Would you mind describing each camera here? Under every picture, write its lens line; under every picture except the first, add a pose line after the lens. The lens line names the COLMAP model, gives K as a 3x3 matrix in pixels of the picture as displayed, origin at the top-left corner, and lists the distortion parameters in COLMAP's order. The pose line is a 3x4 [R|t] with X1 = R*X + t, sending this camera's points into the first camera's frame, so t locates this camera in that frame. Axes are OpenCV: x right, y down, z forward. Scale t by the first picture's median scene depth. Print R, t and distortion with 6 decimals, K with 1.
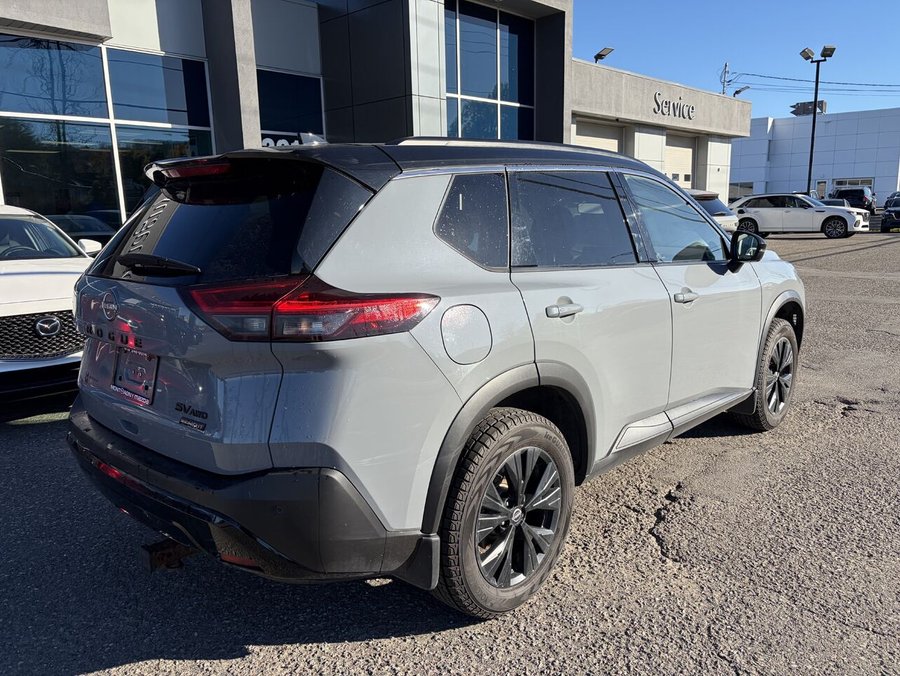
lens RADIAL K [[679.7, 0, 453.9], [0, 679.7, 338.3], [0, 0, 1]] dist [0.042098, -0.042740]
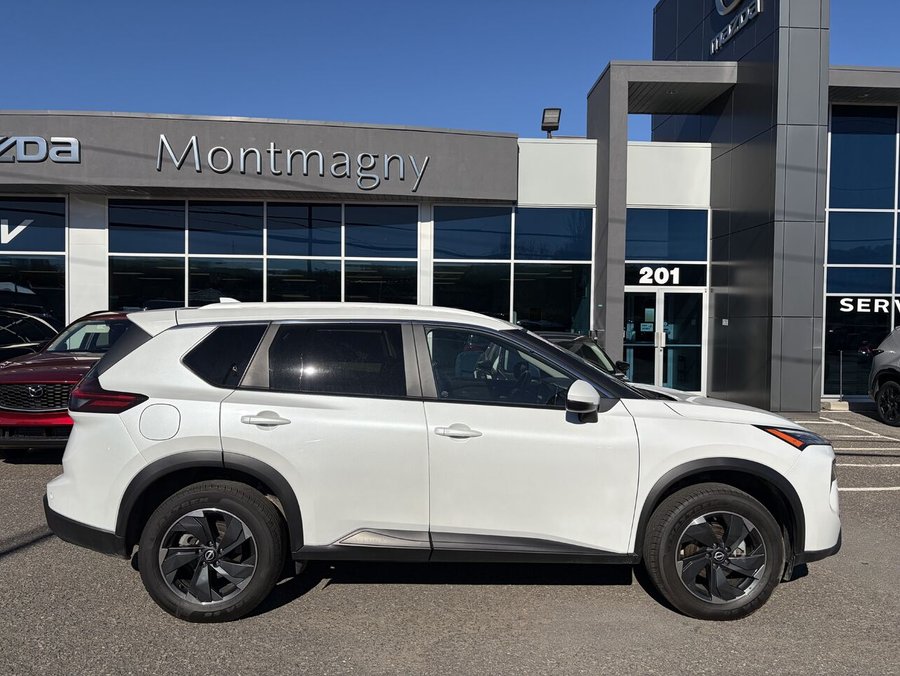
lens RADIAL K [[677.3, 0, 449.3], [0, 677.3, 337.6], [0, 0, 1]] dist [0.041013, -0.054003]
pose [[0.721843, 0.043431, -0.690693, 0.200790], [-0.155342, 0.982730, -0.100554, -0.017702], [0.674397, 0.179878, 0.716123, 0.018331]]
